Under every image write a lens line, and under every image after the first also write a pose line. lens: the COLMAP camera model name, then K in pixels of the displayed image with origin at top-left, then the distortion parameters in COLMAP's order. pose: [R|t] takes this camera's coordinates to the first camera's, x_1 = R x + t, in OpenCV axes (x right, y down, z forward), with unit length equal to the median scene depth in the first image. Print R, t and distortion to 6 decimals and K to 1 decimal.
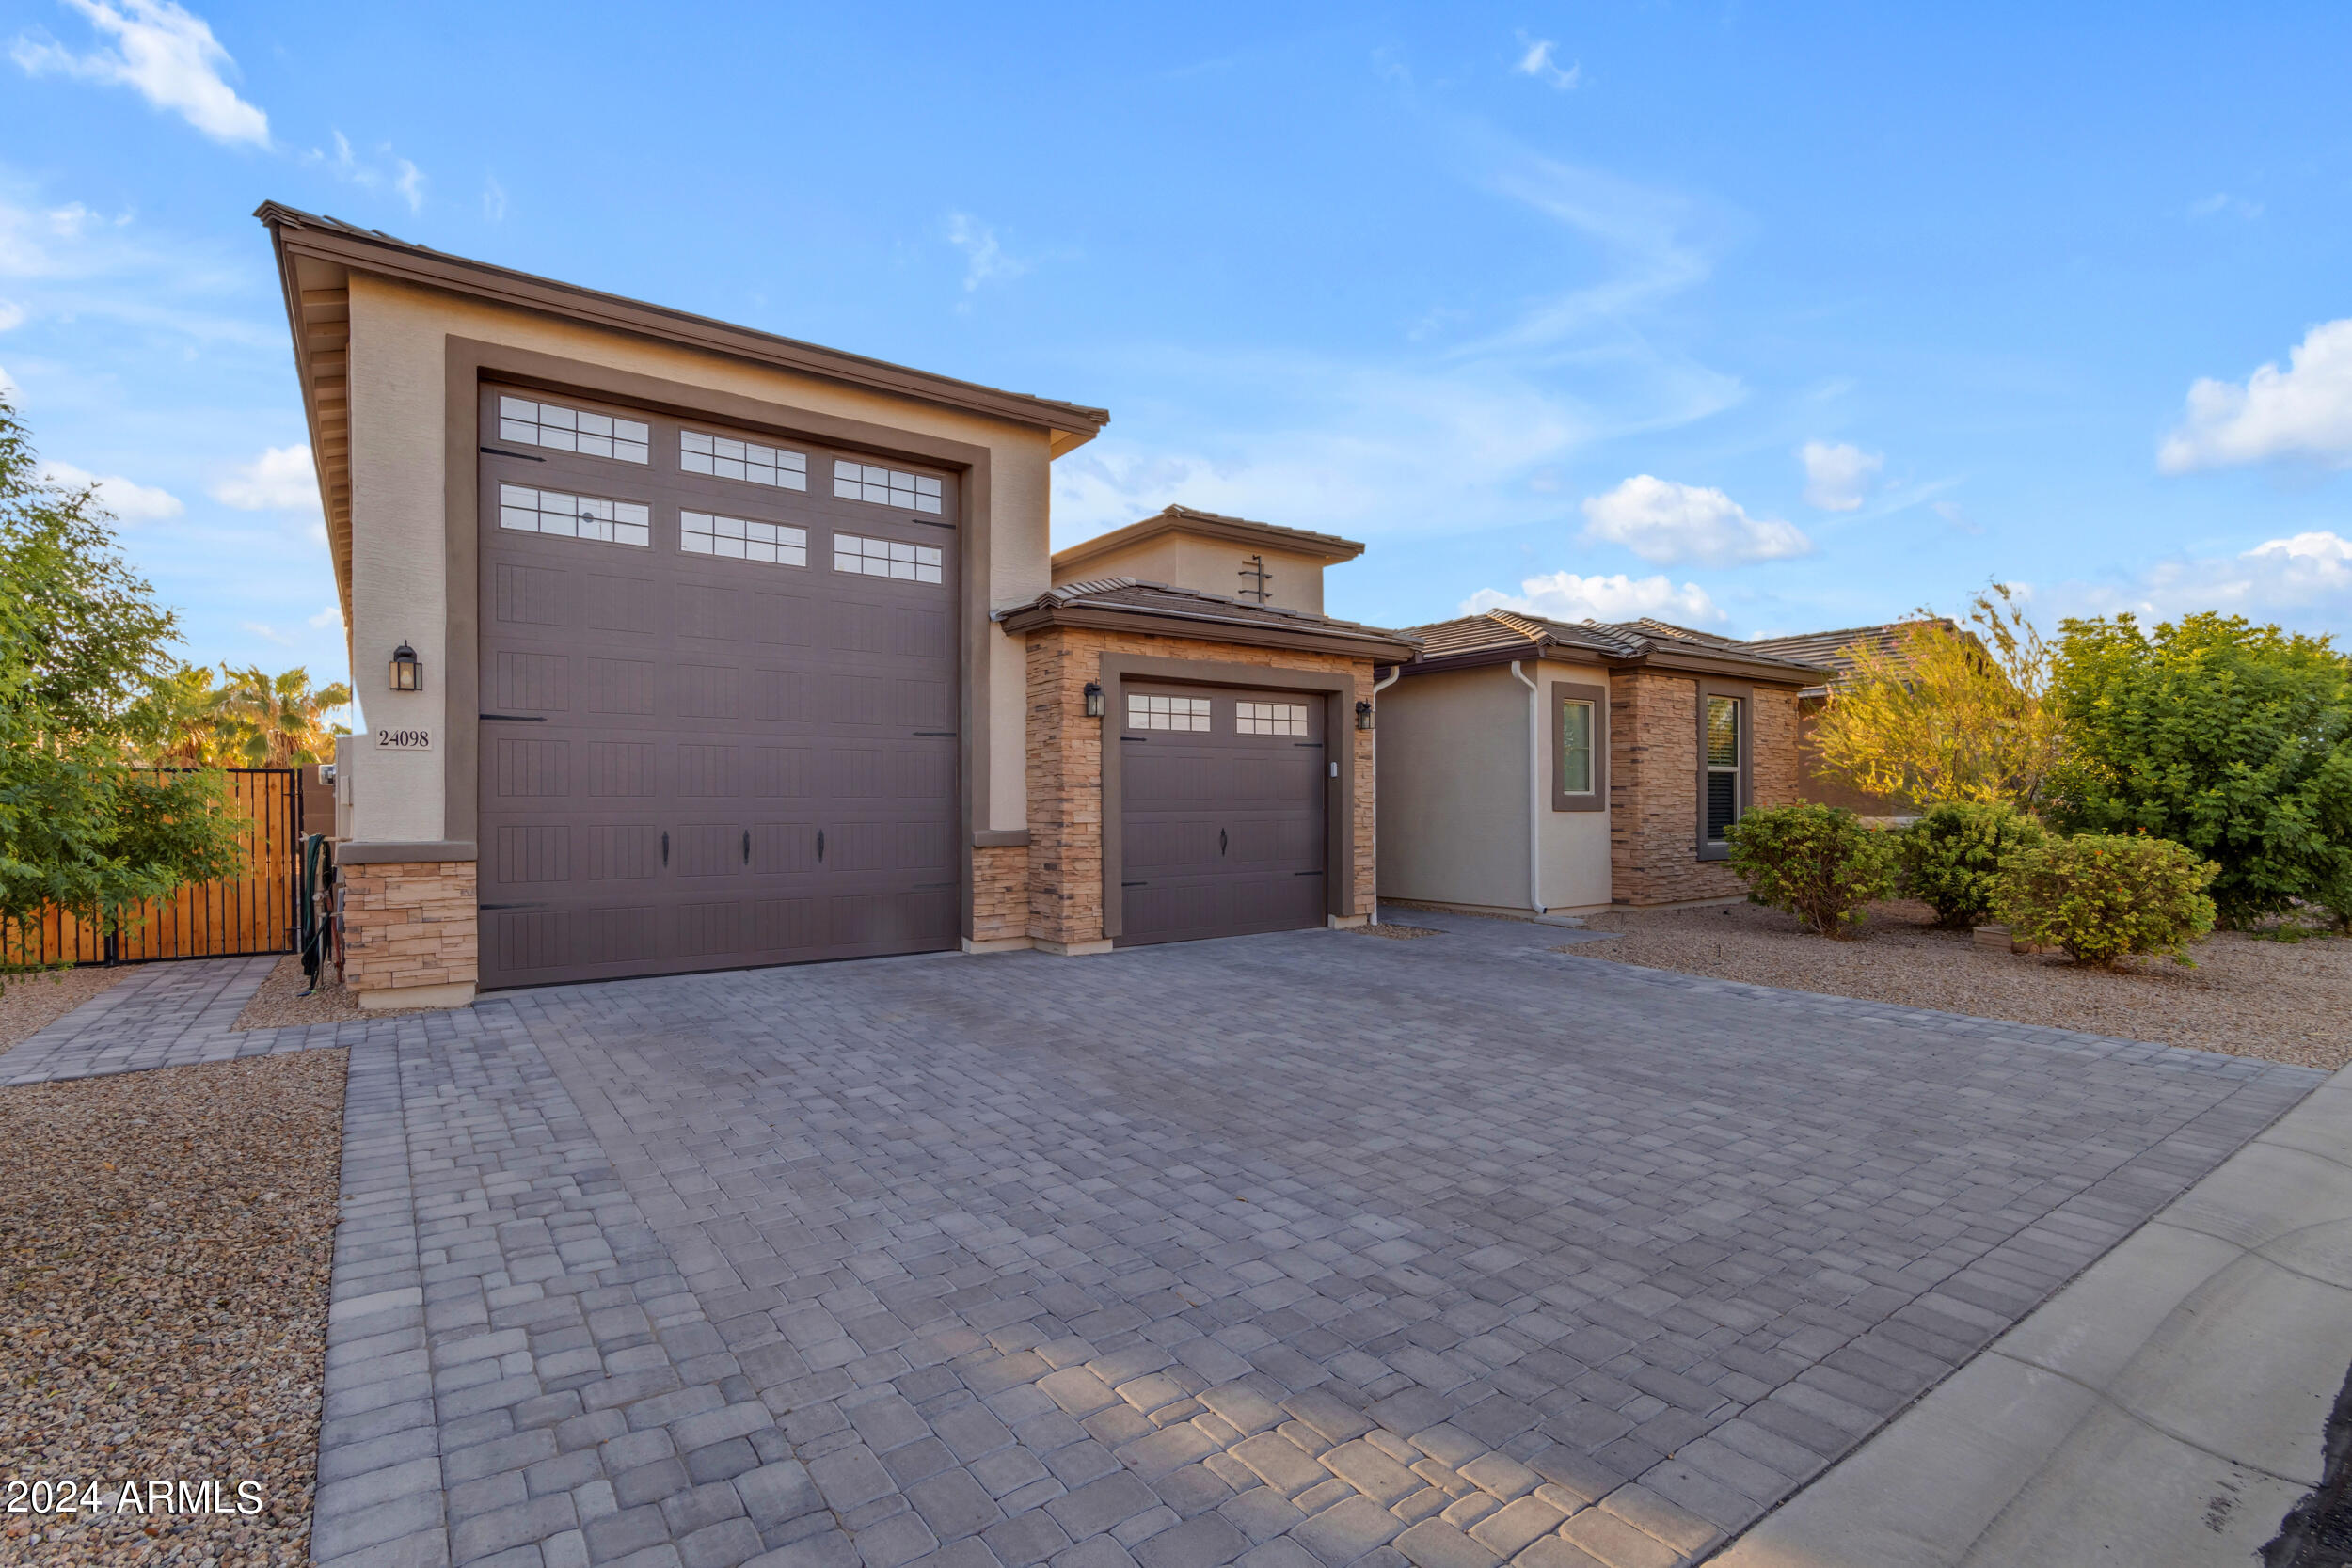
lens RADIAL K [[1085.0, 0, 1176.5], [0, 1085.0, 808.7], [0, 0, 1]] dist [-0.001130, 0.002355]
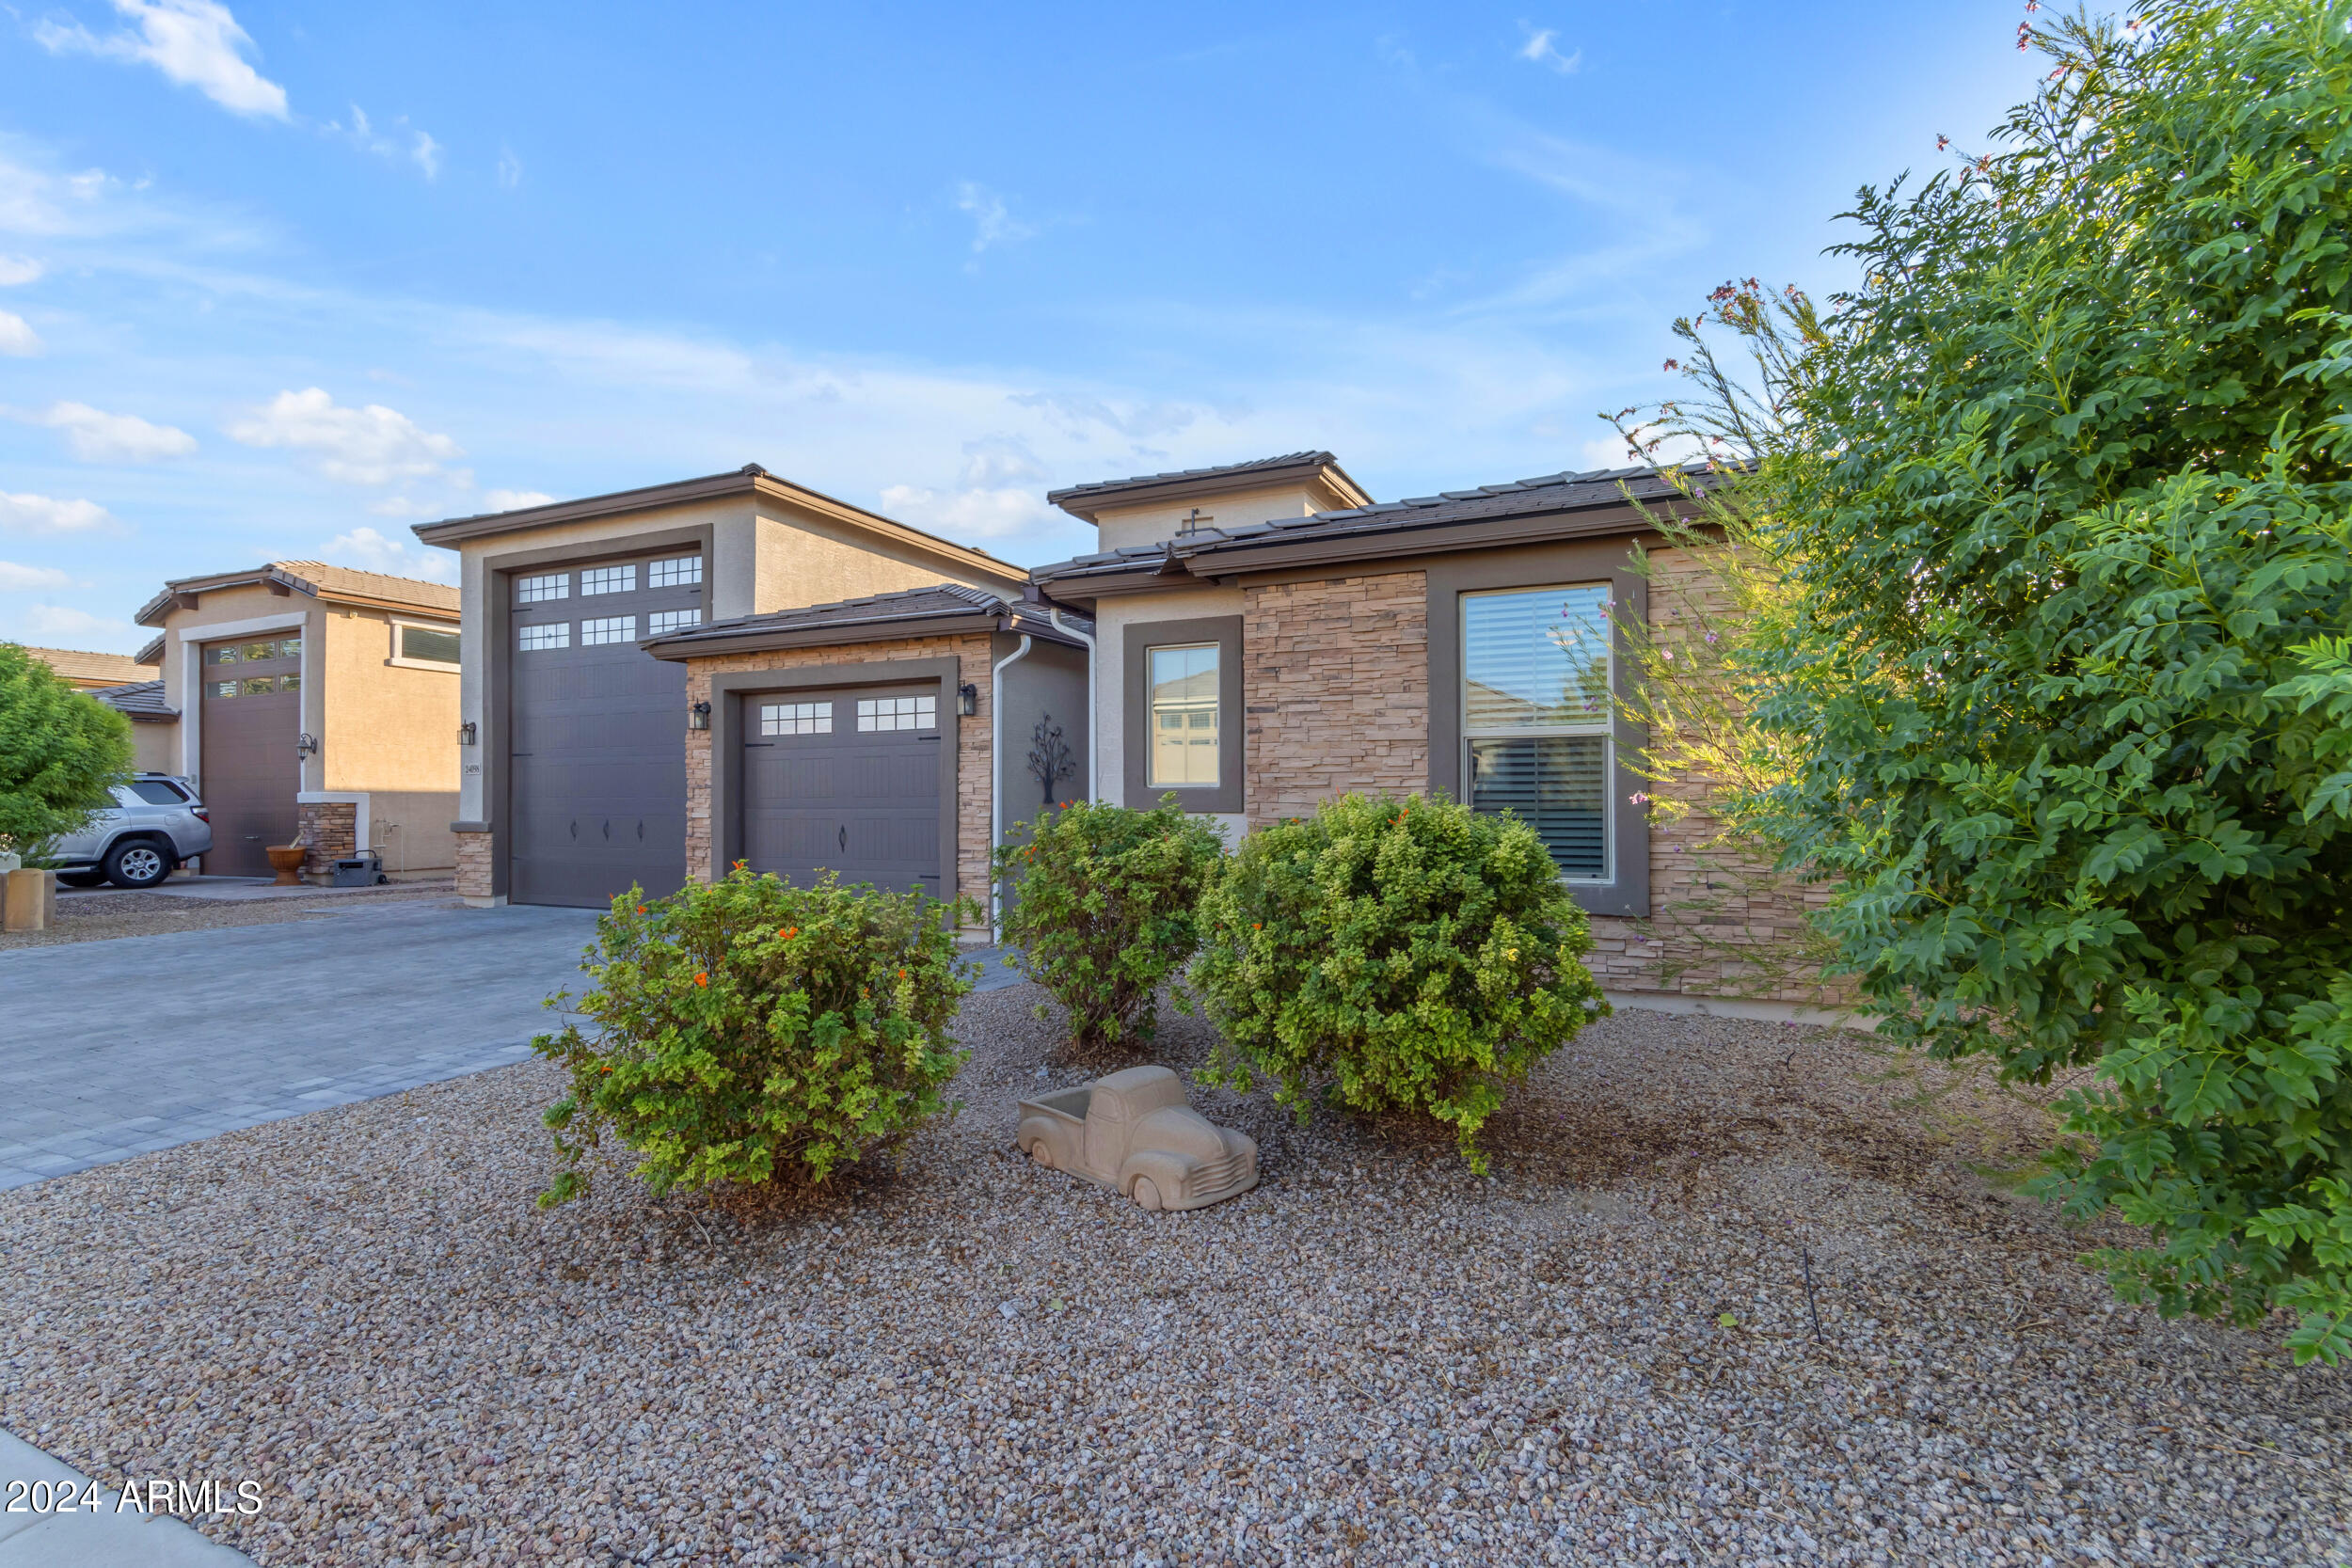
lens RADIAL K [[1095.2, 0, 1176.5], [0, 1095.2, 796.3], [0, 0, 1]] dist [0.001250, 0.000247]
pose [[0.482393, -0.004961, -0.875941, 1.415413], [-0.003283, 0.999967, -0.007472, -0.003952], [0.875949, 0.006480, 0.482360, 0.999823]]
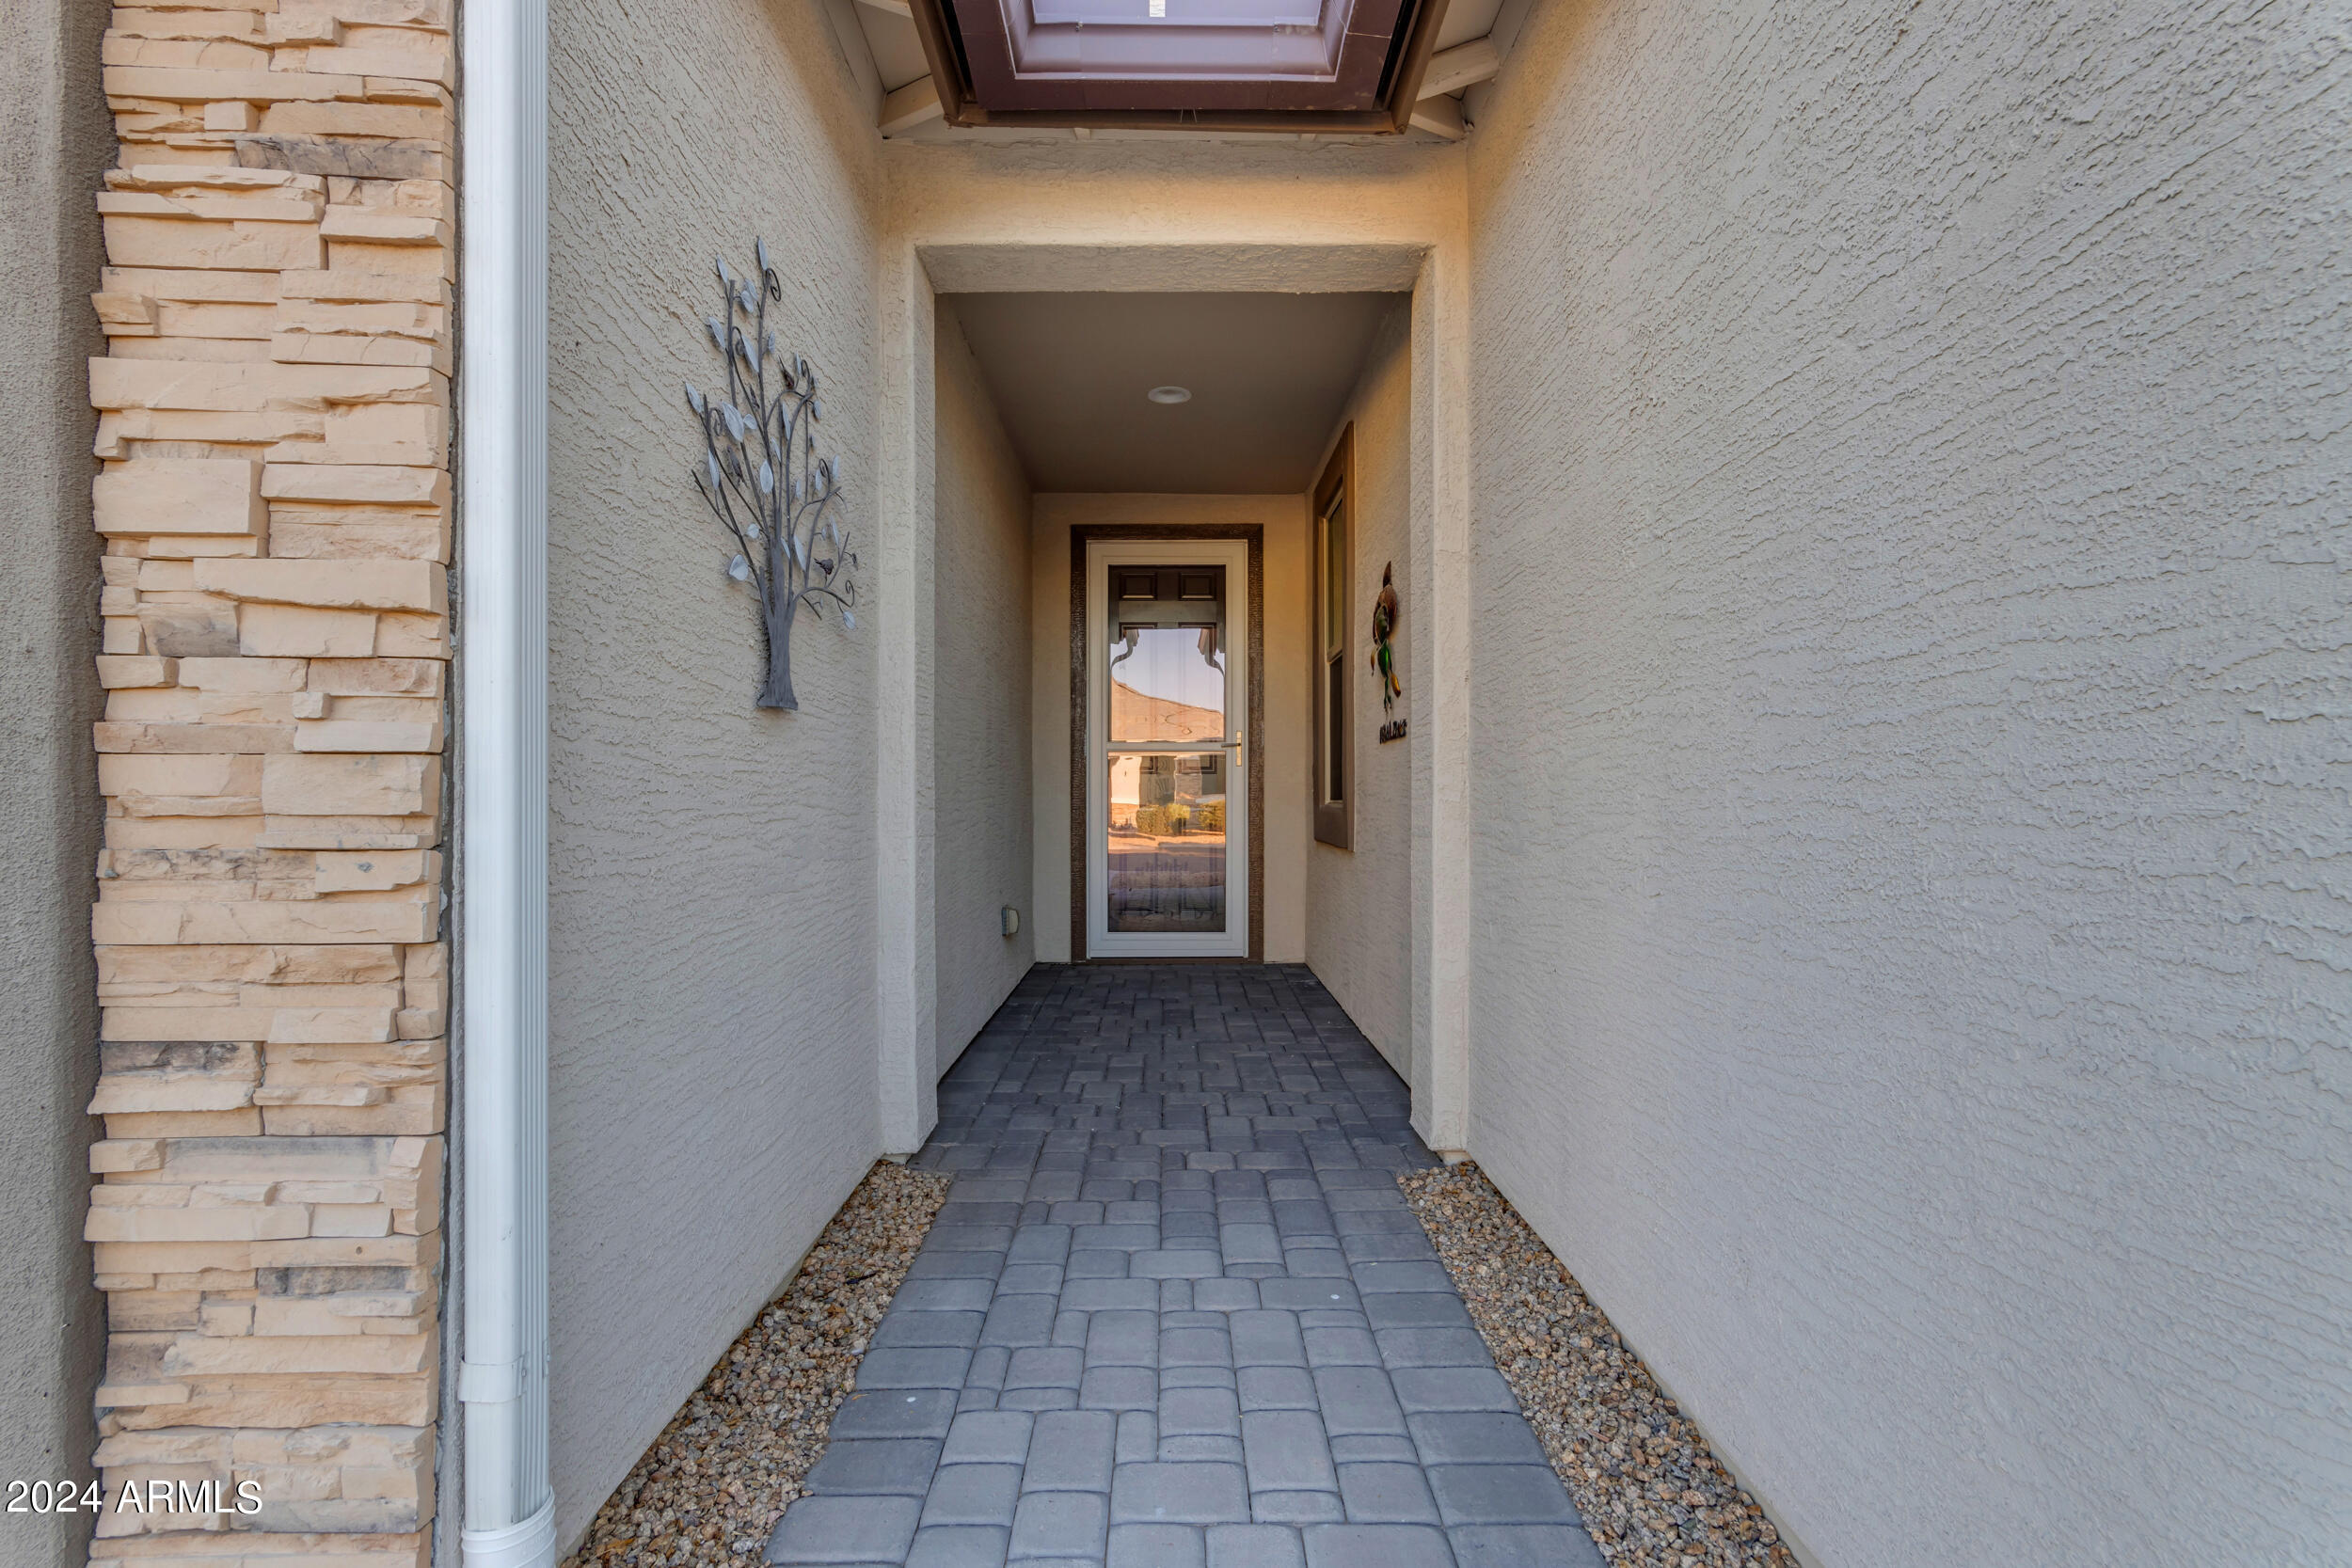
lens RADIAL K [[1076.2, 0, 1180.2], [0, 1076.2, 788.7], [0, 0, 1]] dist [-0.000785, 0.002143]
pose [[0.813317, 0.005074, -0.581799, 0.414091], [-0.005908, 0.999982, 0.000463, 0.014624], [0.581791, 0.003061, 0.813333, 1.346653]]
